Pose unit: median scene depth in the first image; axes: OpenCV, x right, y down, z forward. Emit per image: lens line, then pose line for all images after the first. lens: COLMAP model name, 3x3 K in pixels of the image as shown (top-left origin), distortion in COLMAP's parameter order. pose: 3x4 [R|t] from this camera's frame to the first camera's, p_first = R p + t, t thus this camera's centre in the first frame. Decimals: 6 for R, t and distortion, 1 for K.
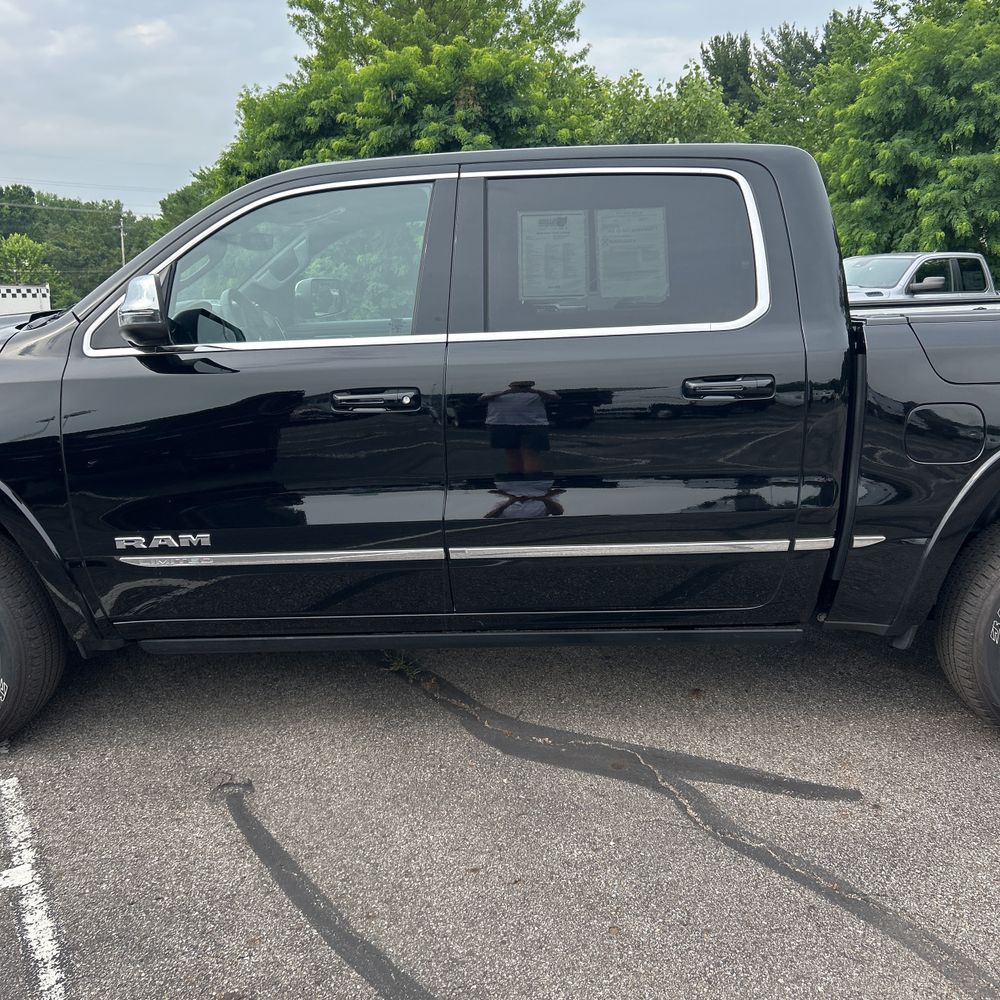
lens RADIAL K [[1022.8, 0, 499.1], [0, 1022.8, 509.6], [0, 0, 1]] dist [0.015793, 0.000000]
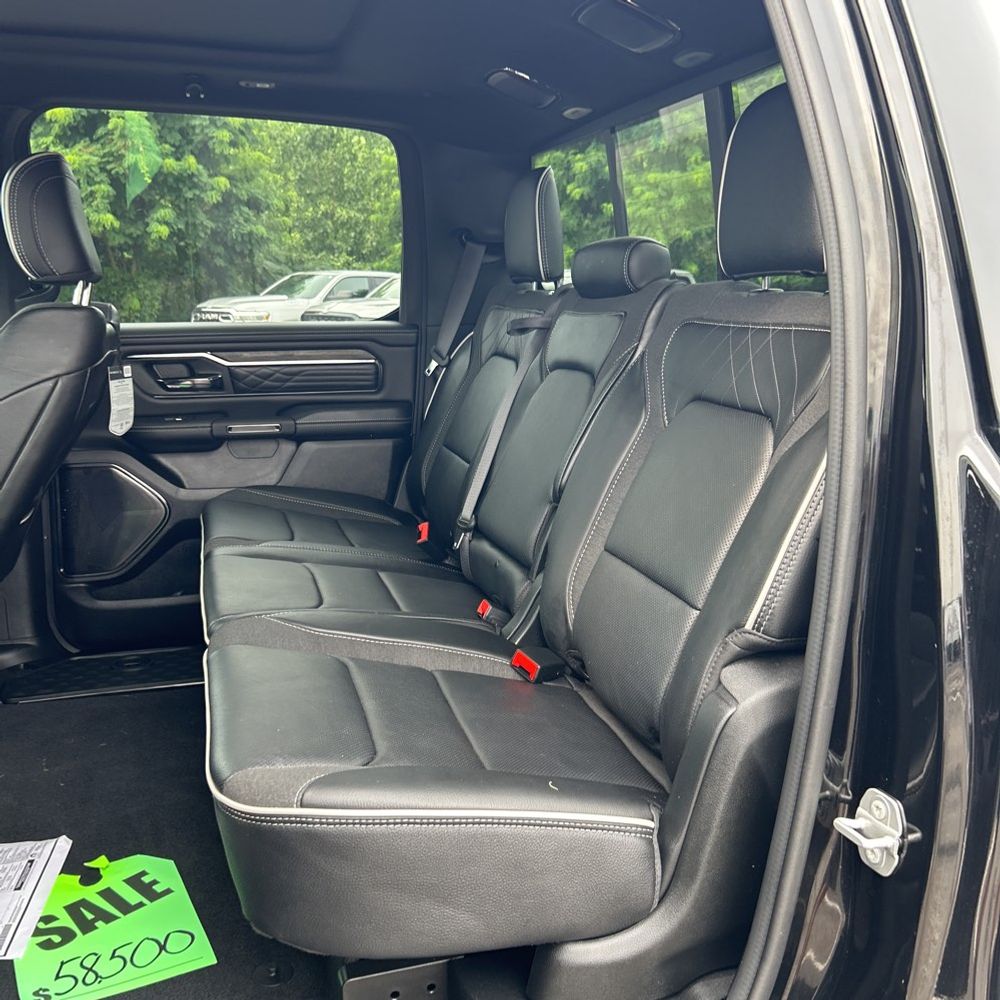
lens RADIAL K [[1022.8, 0, 509.8], [0, 1022.8, 483.7], [0, 0, 1]] dist [0.015793, 0.000000]
pose [[0.952025, -0.020368, 0.305343, 0.013588], [0.030853, 0.999087, -0.029553, -0.023452], [-0.304462, 0.037556, 0.951784, 0.121171]]
